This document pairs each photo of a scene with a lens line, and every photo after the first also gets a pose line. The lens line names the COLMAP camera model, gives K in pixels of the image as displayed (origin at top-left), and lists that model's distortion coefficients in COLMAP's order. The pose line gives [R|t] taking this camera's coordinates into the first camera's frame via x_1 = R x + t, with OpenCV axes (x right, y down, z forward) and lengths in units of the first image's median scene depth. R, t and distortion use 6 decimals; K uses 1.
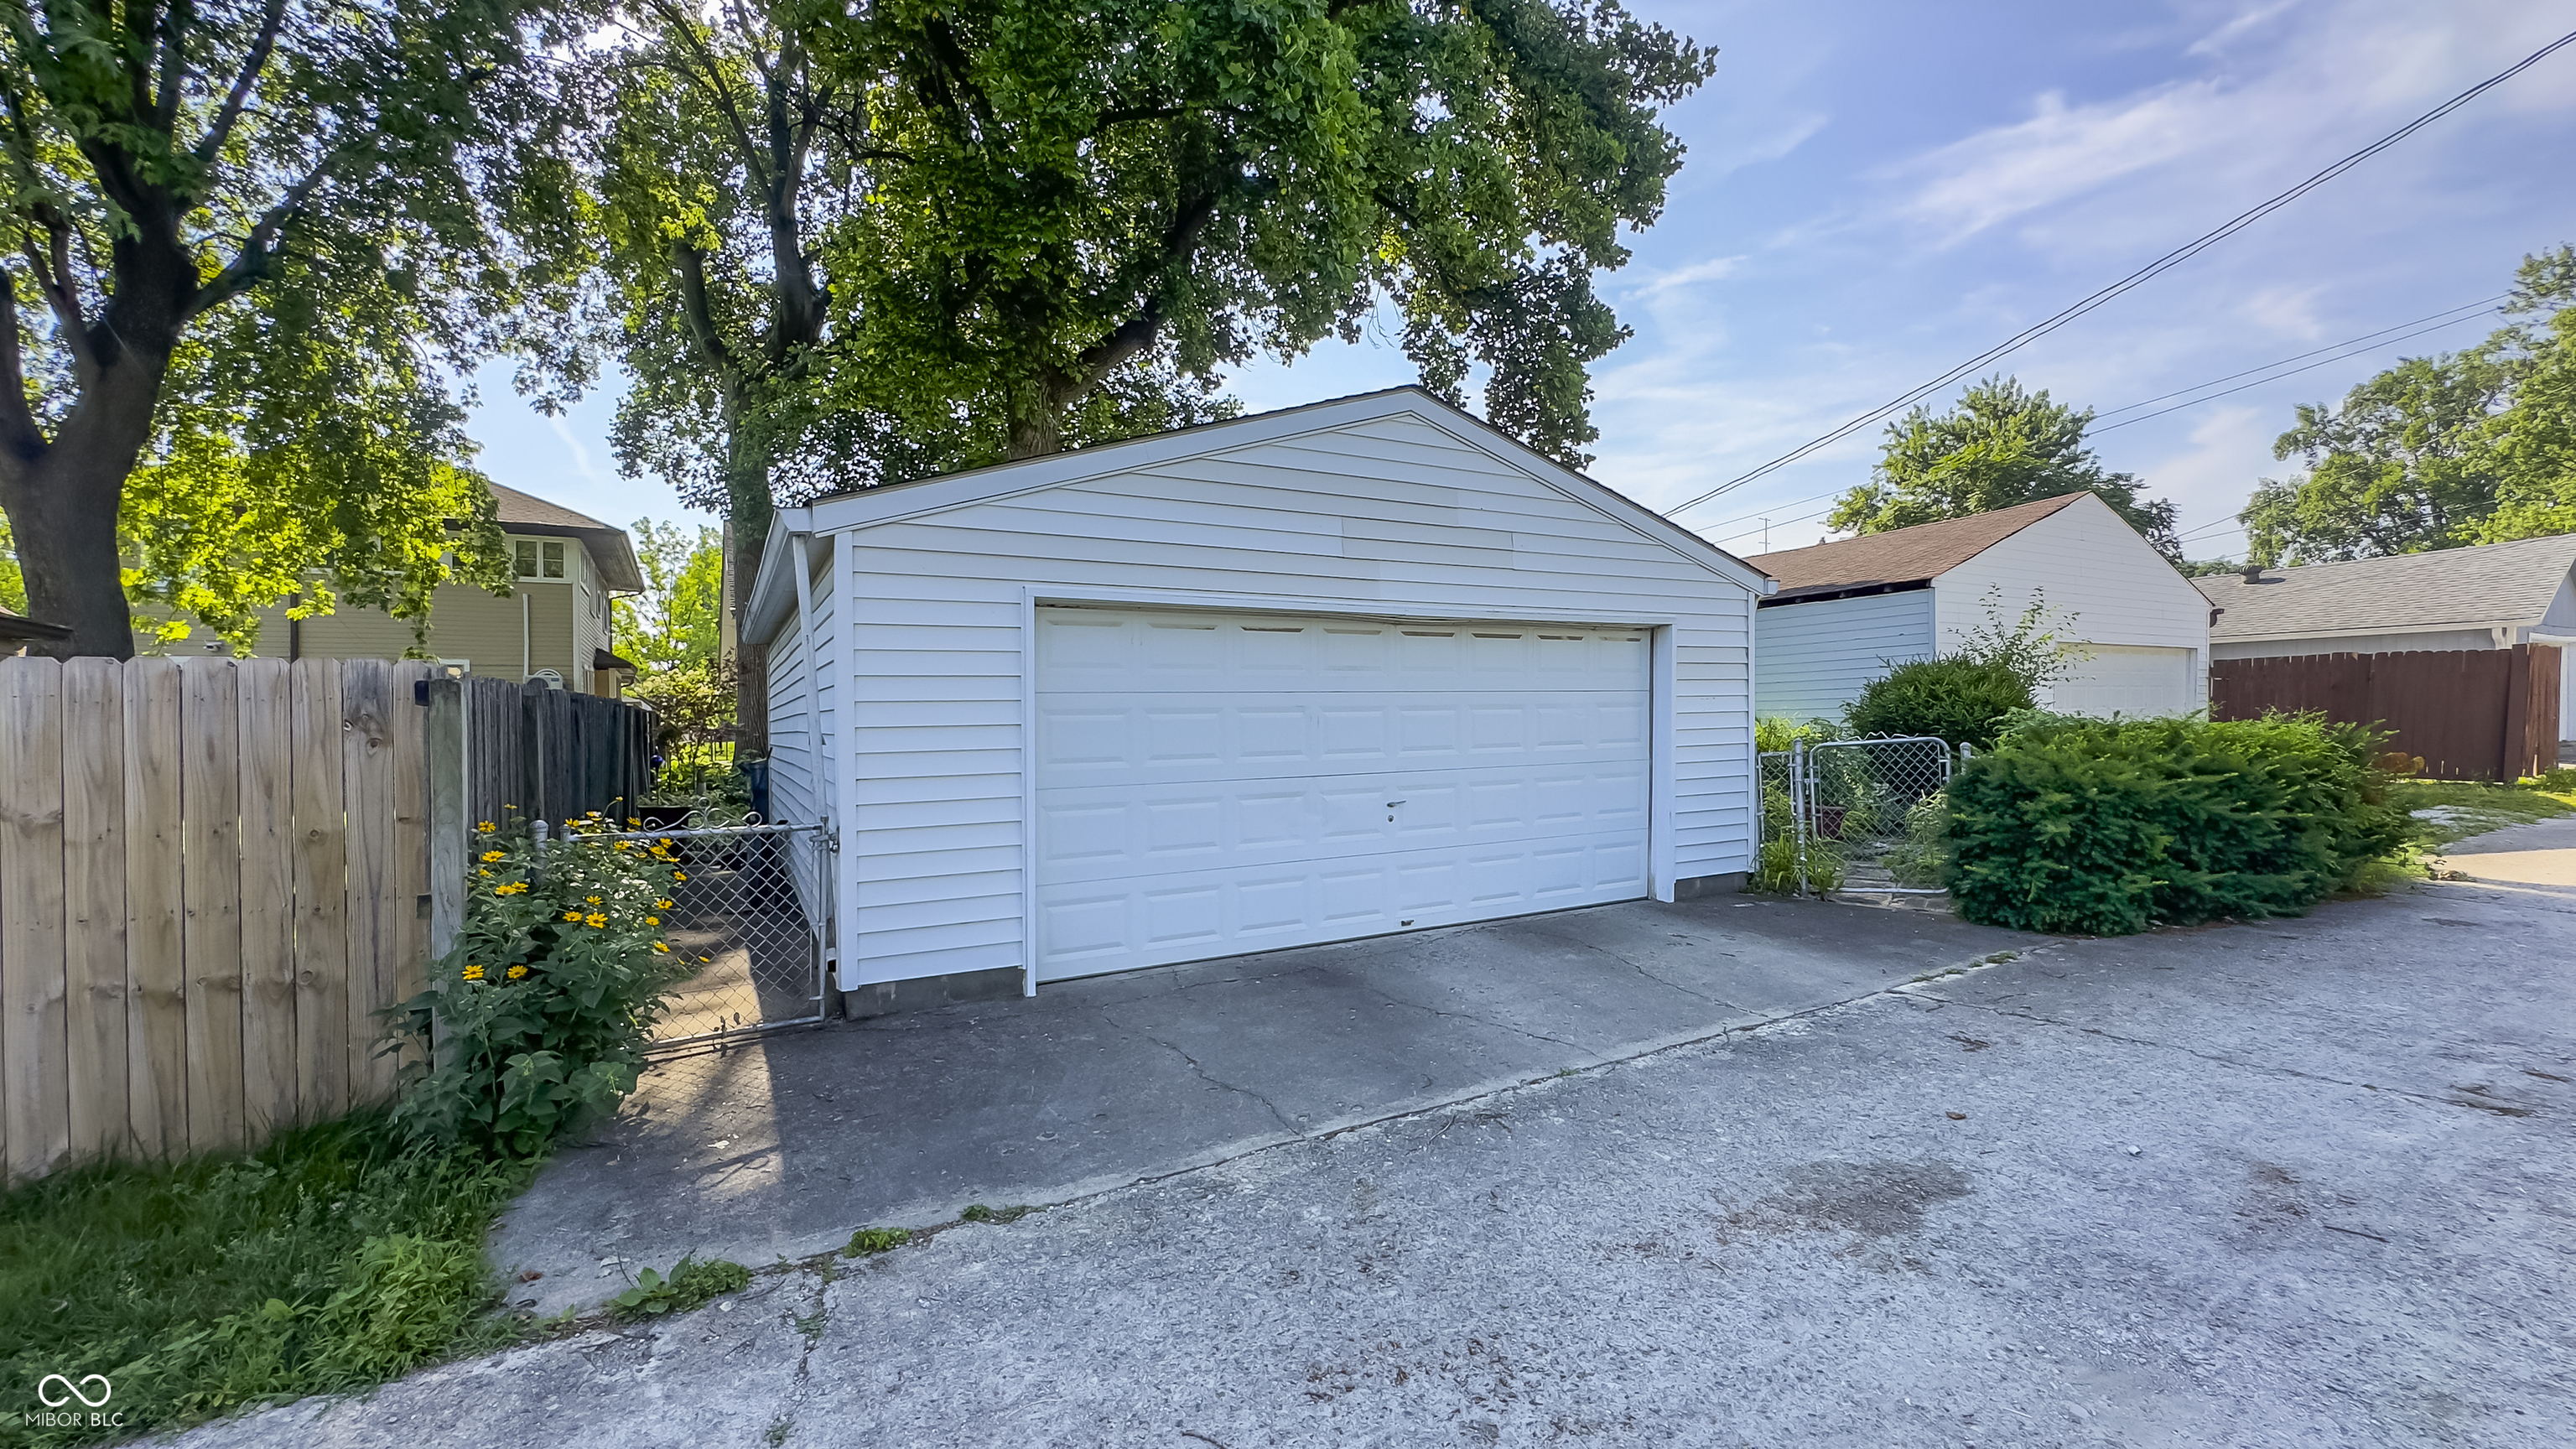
lens RADIAL K [[1034.1, 0, 1297.5], [0, 1034.1, 698.7], [0, 0, 1]] dist [-0.002690, -0.000290]
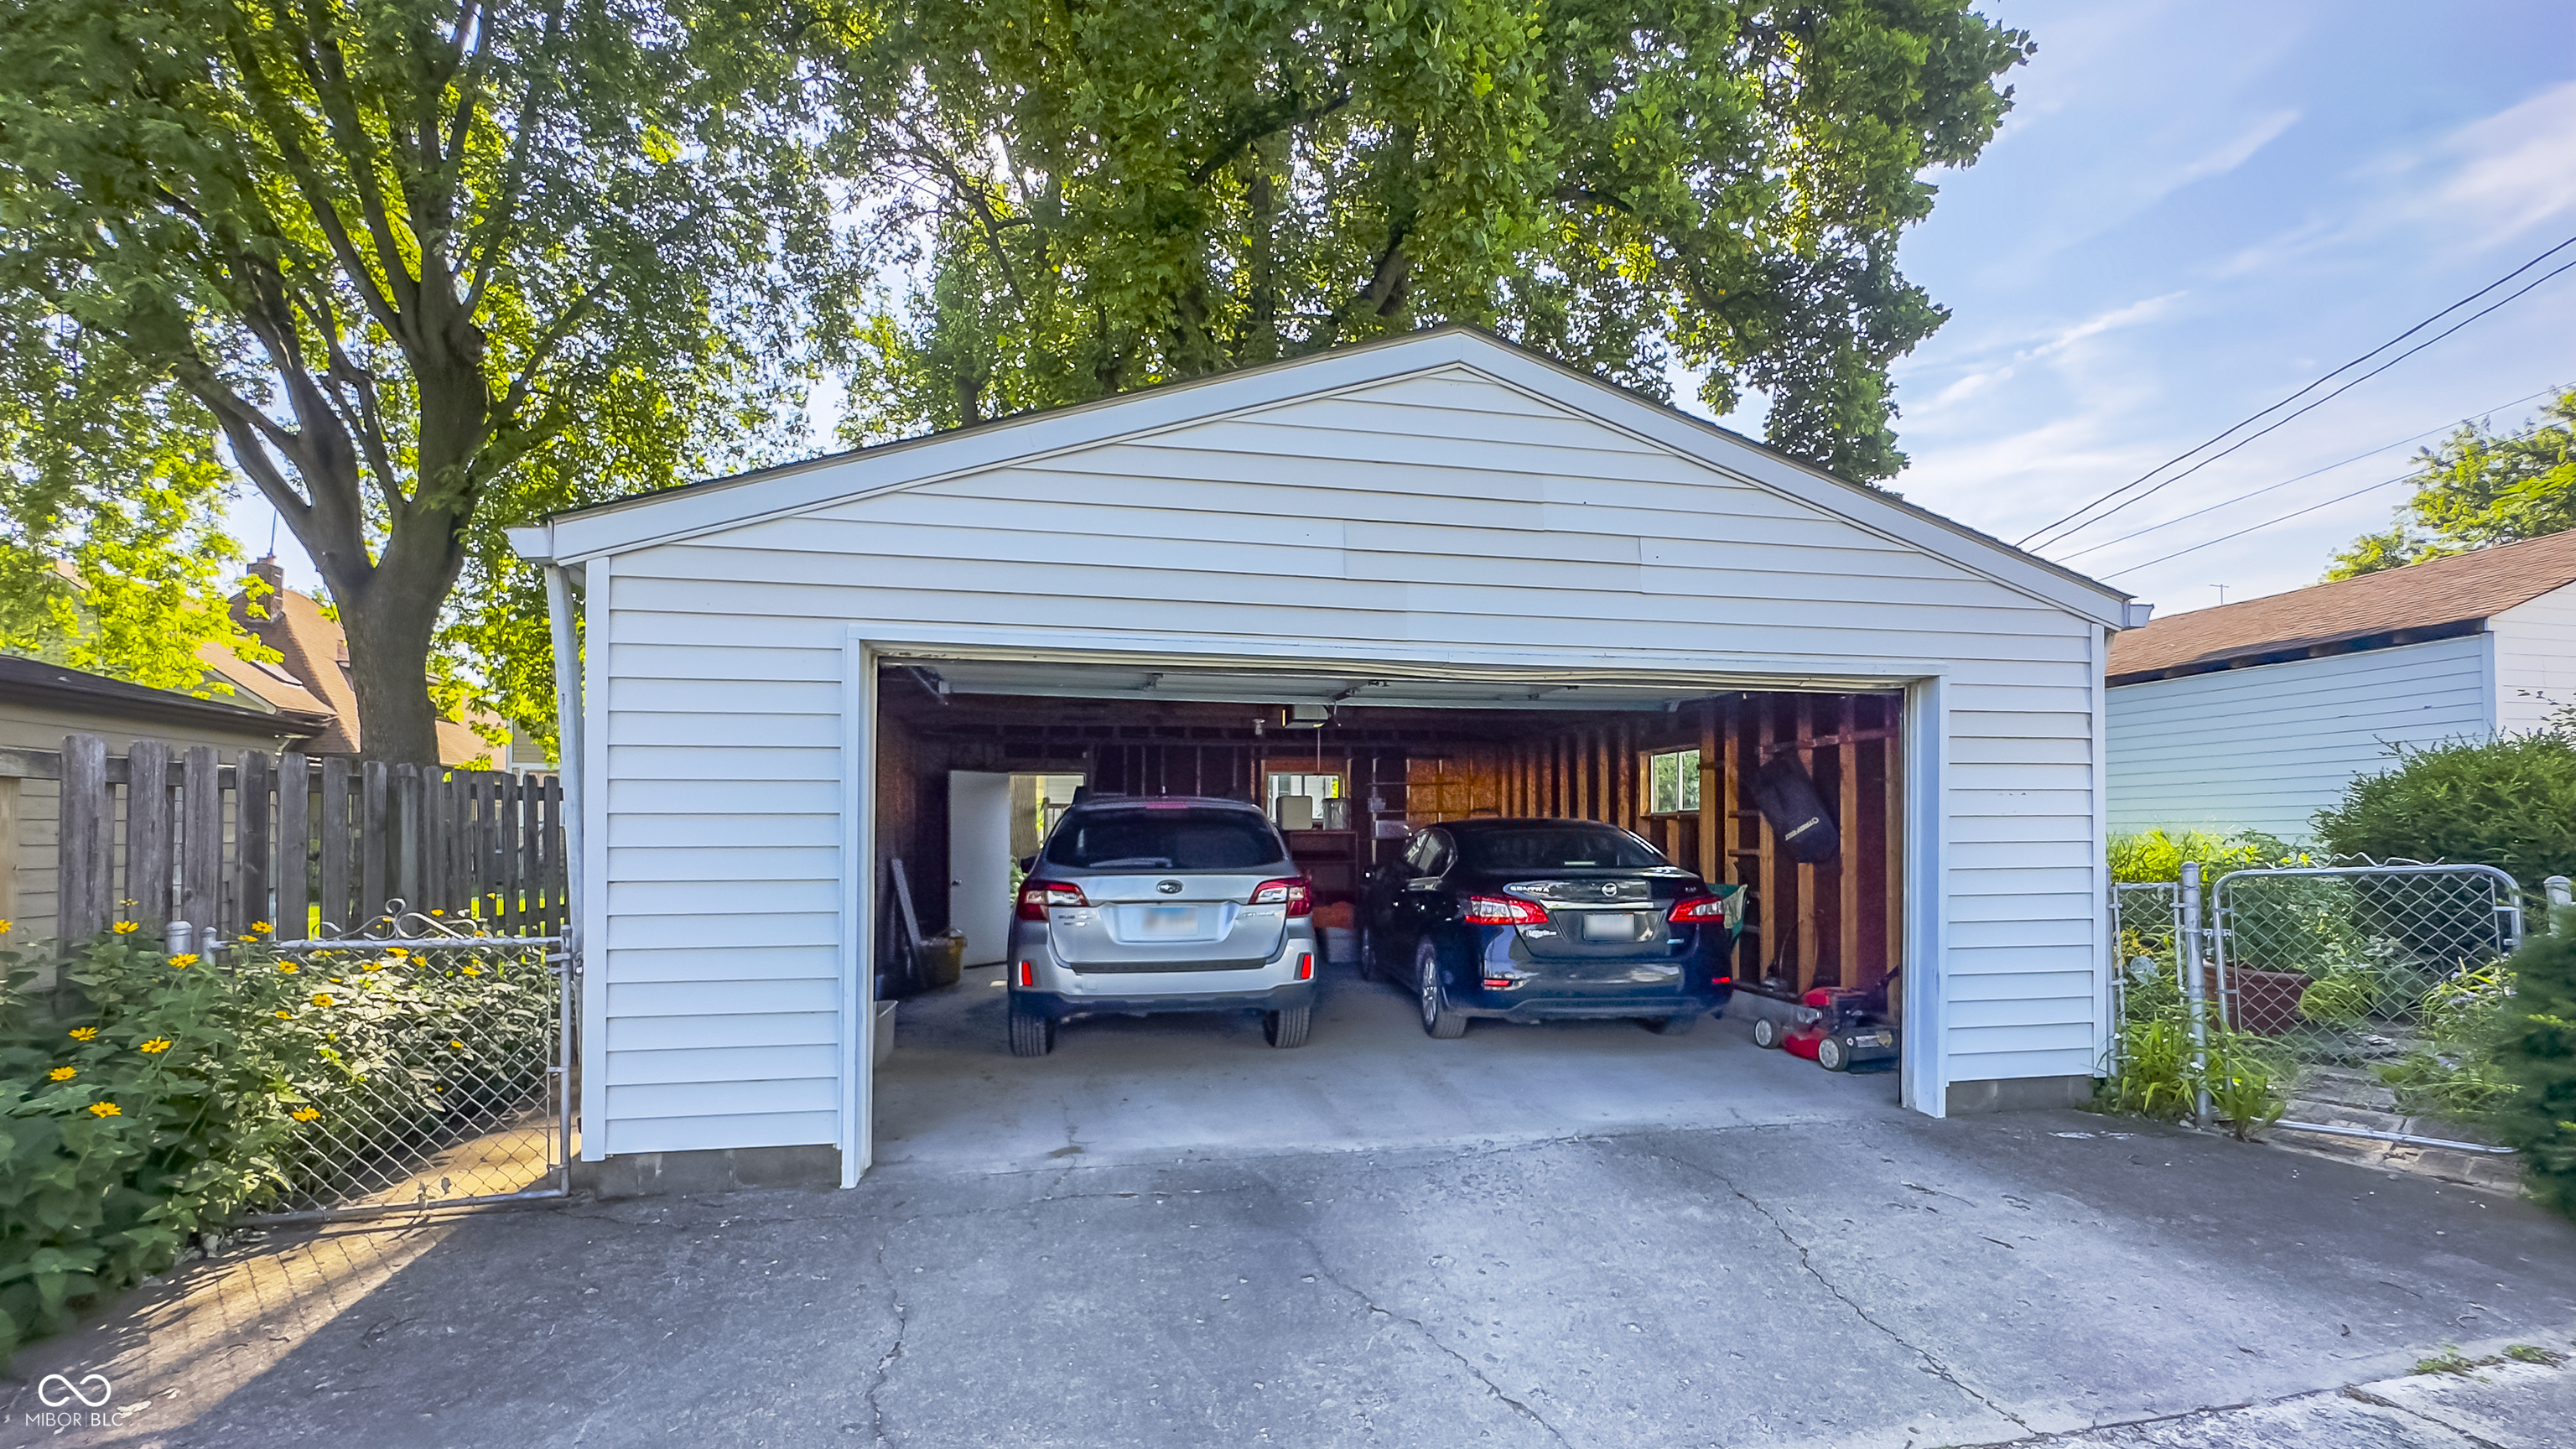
lens RADIAL K [[1038.6, 0, 1278.9], [0, 1038.6, 787.9], [0, 0, 1]] dist [-0.002144, -0.000426]
pose [[0.949719, 0.002023, -0.313097, 0.157522], [-0.008698, 0.999764, -0.019926, 0.011367], [0.312983, 0.021647, 0.949512, 0.241346]]
